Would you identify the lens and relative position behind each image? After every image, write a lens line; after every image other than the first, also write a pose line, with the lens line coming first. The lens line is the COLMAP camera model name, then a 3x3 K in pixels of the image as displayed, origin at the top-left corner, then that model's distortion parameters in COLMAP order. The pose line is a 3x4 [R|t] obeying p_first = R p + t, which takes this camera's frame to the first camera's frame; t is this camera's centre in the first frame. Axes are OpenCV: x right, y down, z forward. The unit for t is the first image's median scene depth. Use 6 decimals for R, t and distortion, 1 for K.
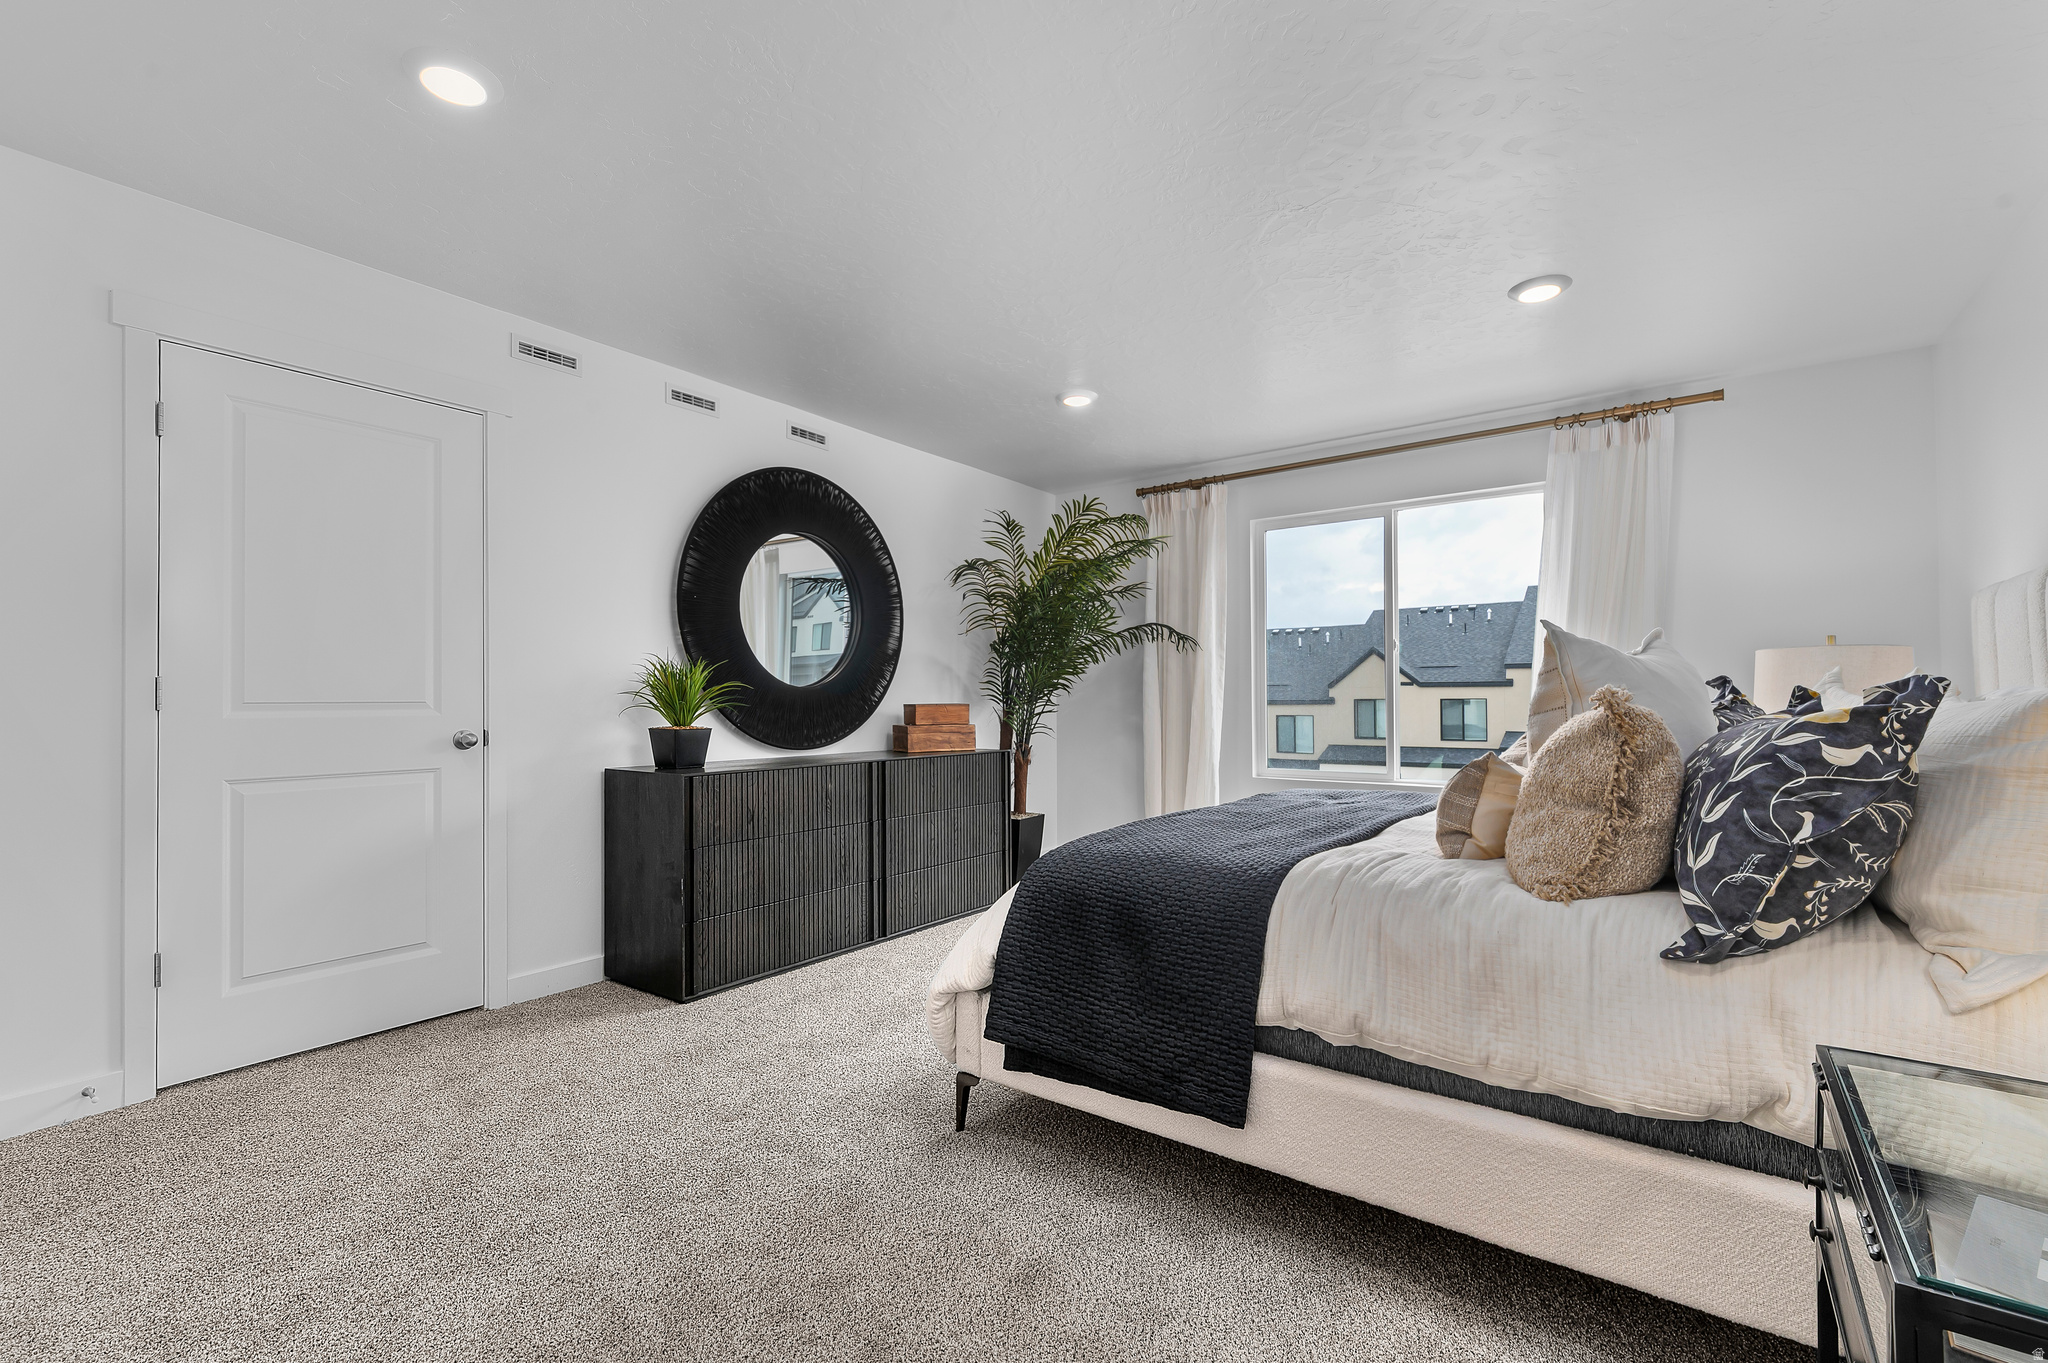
lens RADIAL K [[894.5, 0, 1024.0], [0, 894.5, 681.5], [0, 0, 1]] dist [0.040162, 0.000055]
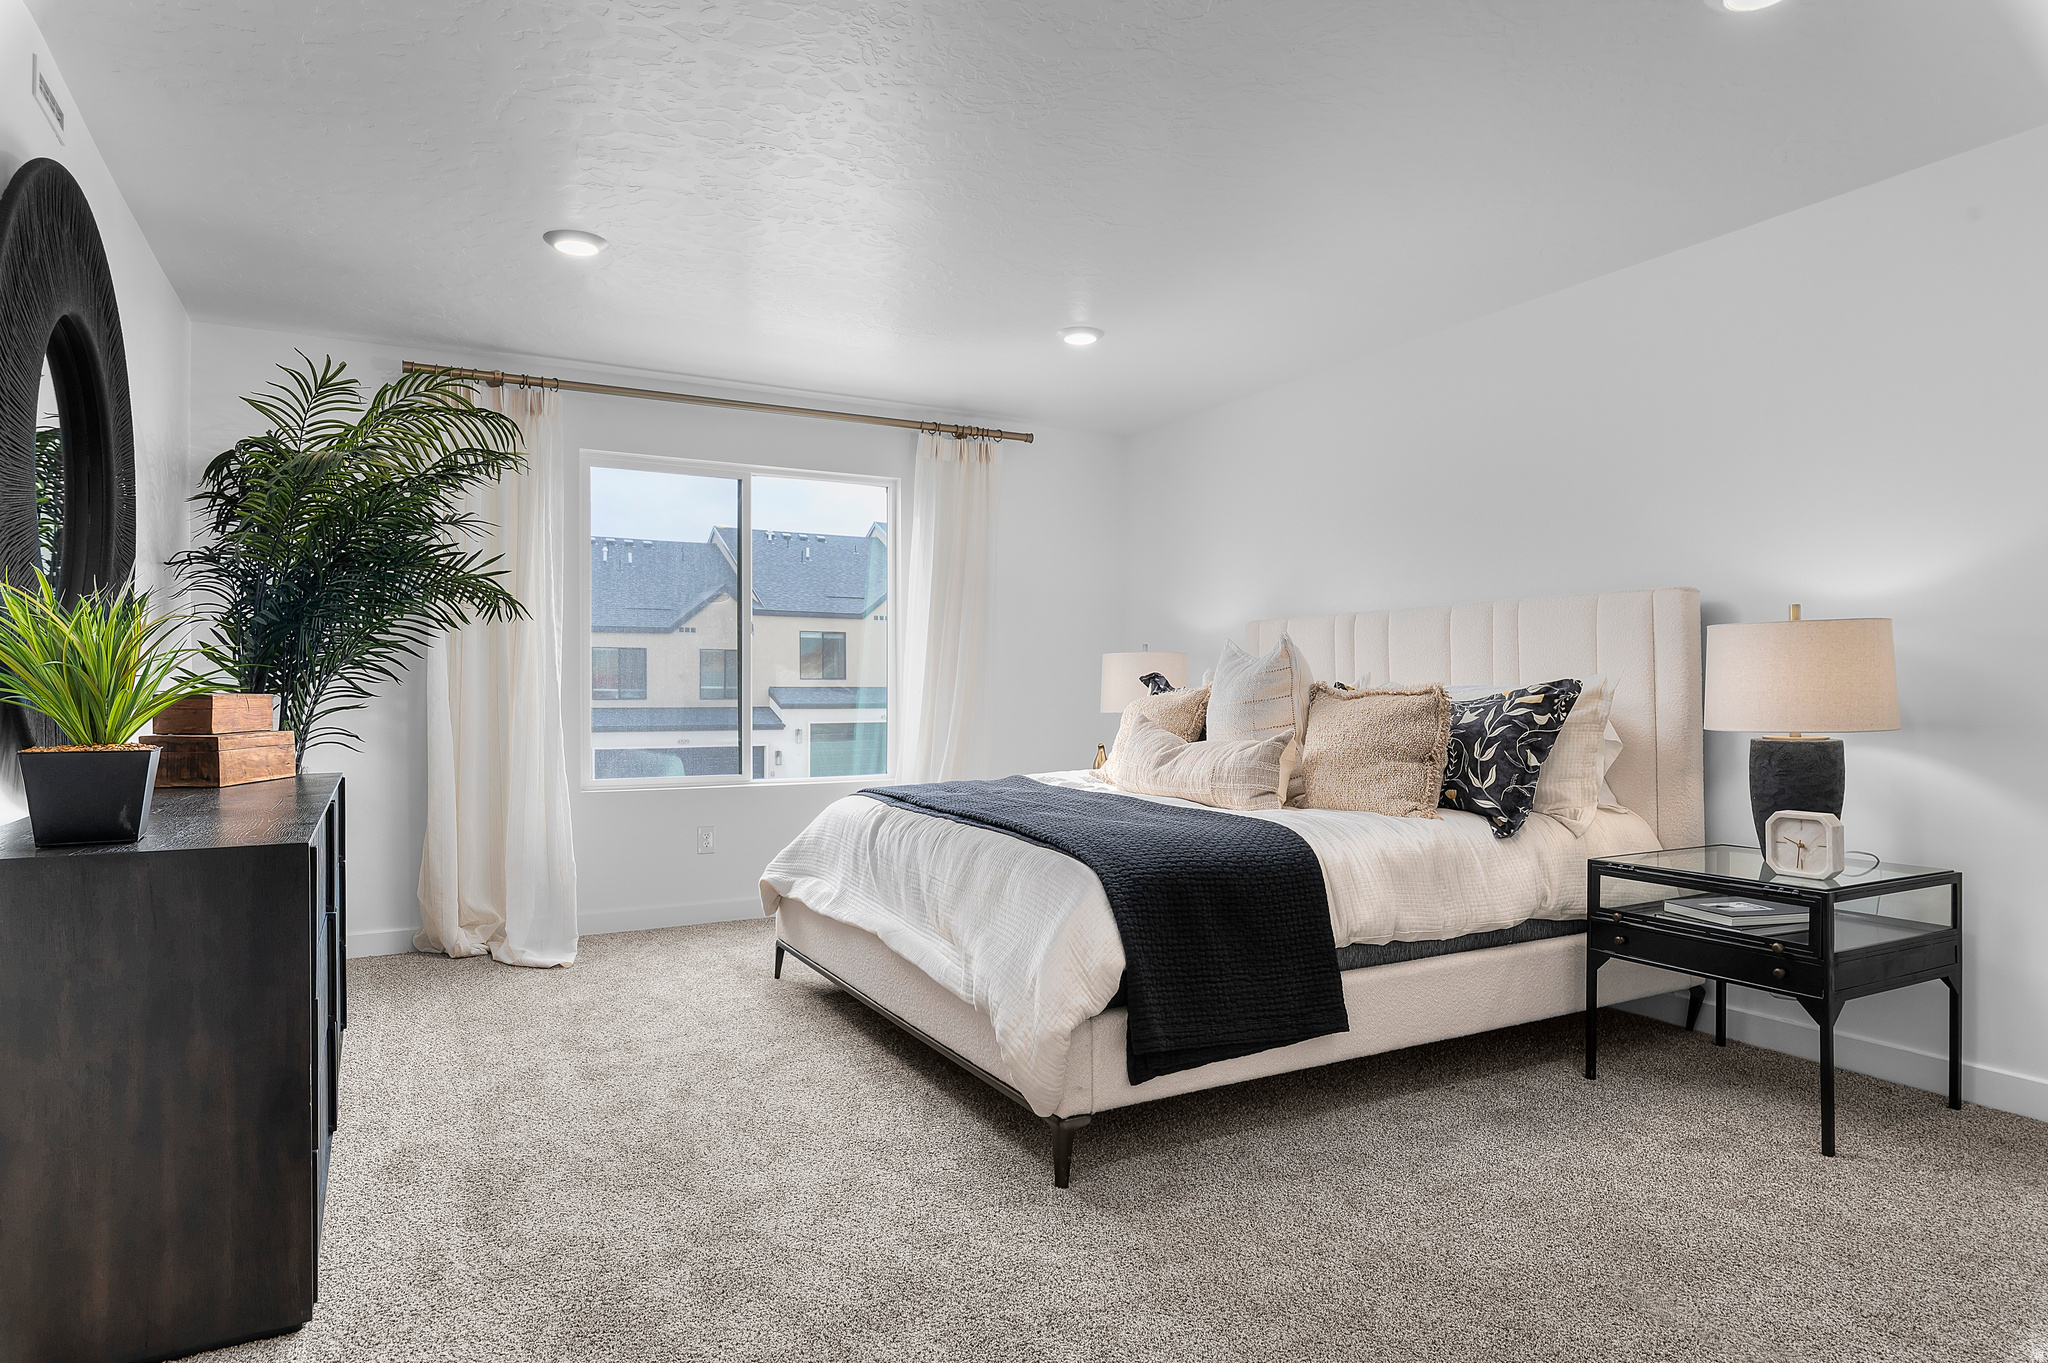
lens RADIAL K [[1200.0, 0, 1024.0], [0, 1200.0, 681.5], [0, 0, 1]] dist [0.000049, 0.000421]
pose [[0.431471, 0.010062, 0.902071, -1.517087], [-0.022633, 0.999744, -0.000326, 0.020946], [-0.901843, -0.020276, 0.431588, 0.721191]]
